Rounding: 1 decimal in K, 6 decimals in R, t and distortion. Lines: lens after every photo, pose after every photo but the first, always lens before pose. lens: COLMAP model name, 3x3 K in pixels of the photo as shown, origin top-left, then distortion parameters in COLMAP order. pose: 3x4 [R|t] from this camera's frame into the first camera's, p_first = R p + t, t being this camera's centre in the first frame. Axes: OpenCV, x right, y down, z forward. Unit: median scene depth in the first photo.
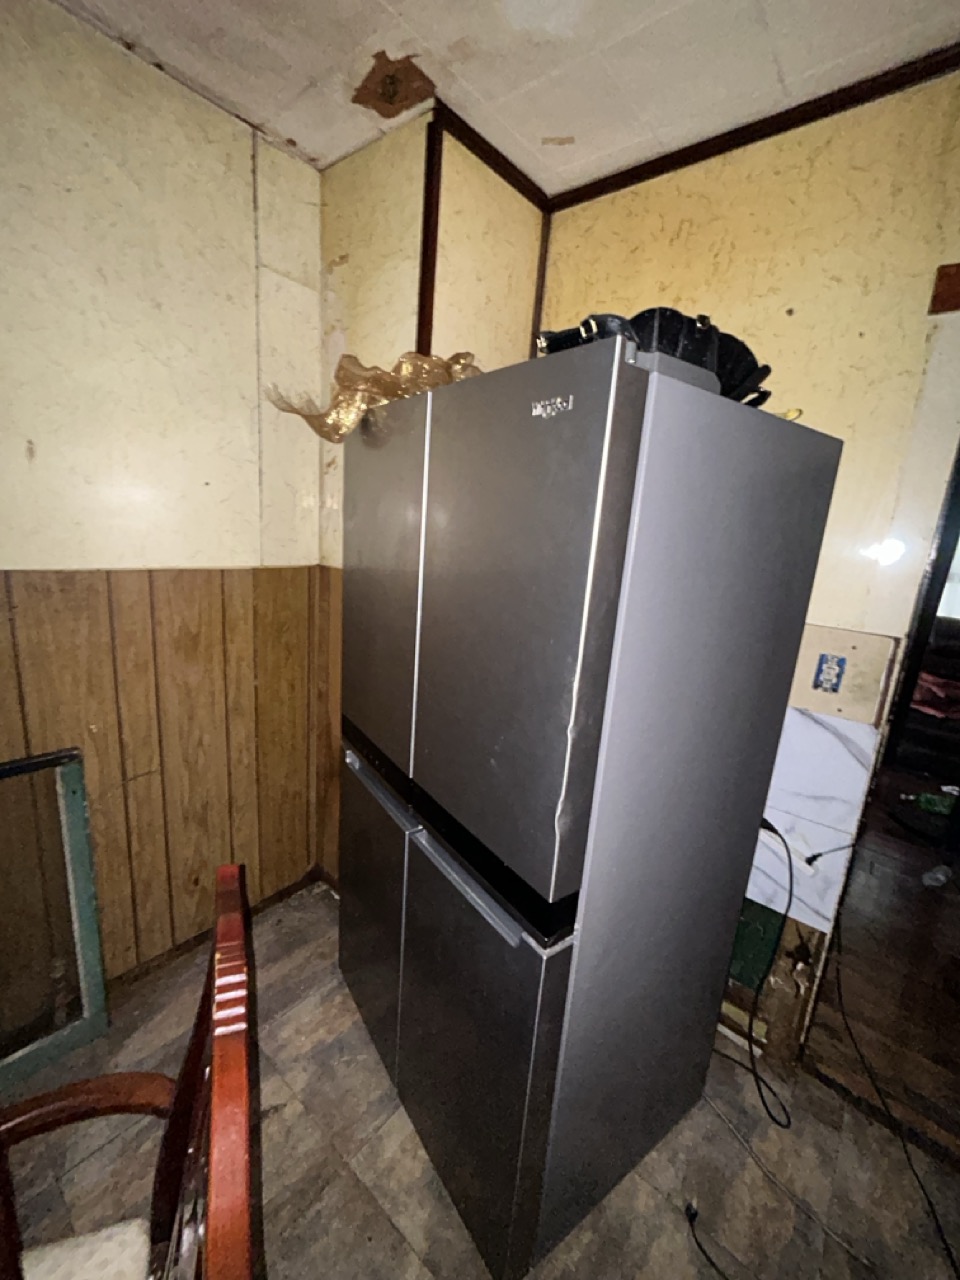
lens RADIAL K [[520.7, 0, 484.8], [0, 520.7, 637.5], [0, 0, 1]] dist [-0.005175, 0.001885]
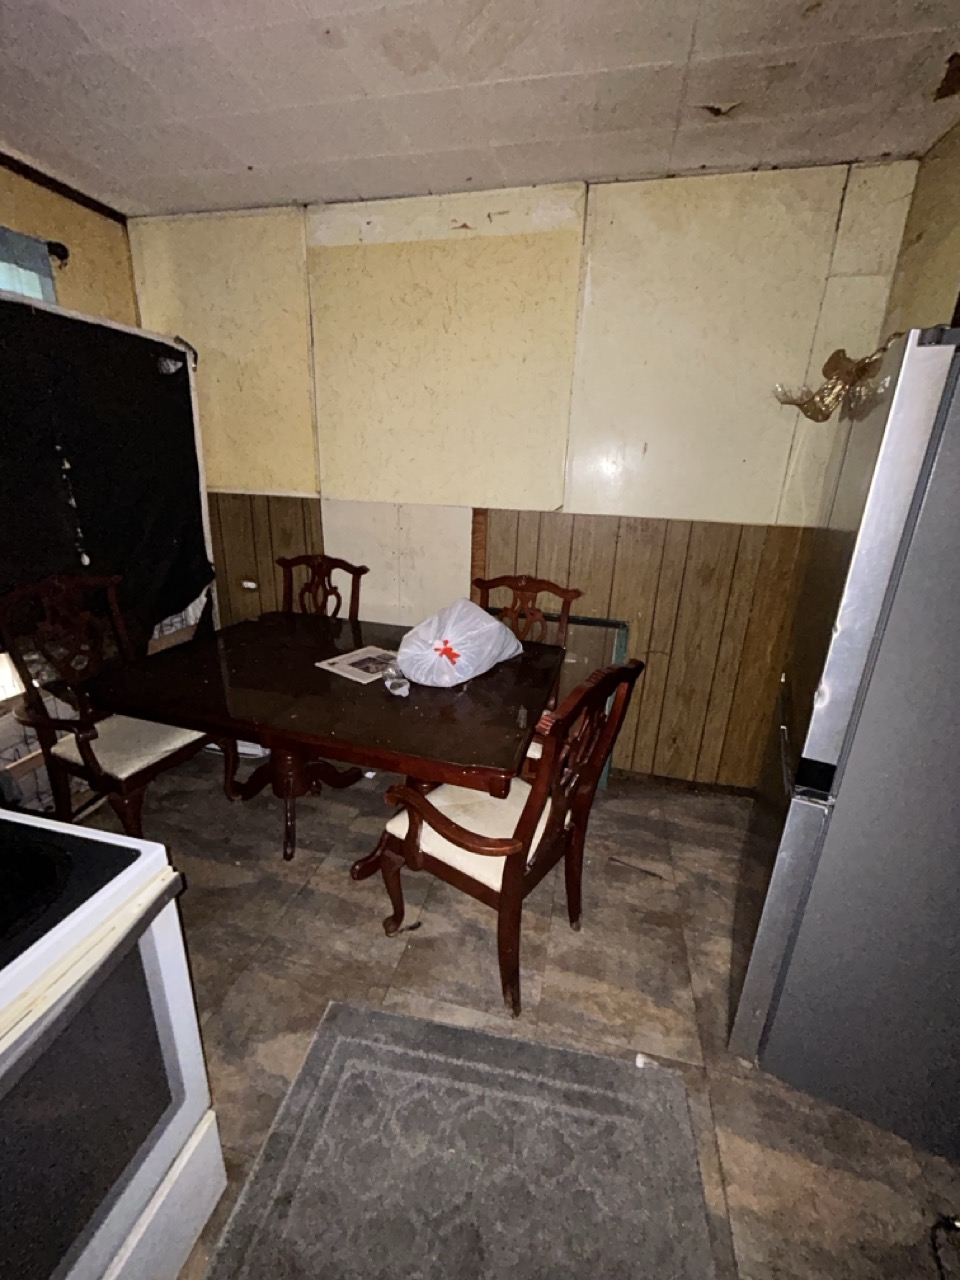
lens RADIAL K [[520.7, 0, 478.7], [0, 520.7, 637.7], [0, 0, 1]] dist [-0.005175, 0.001885]
pose [[0.438724, 0.229902, -0.868715, 0.448802], [-0.193723, 0.968186, 0.158391, 0.075001], [0.877492, 0.098800, 0.469304, -0.215648]]
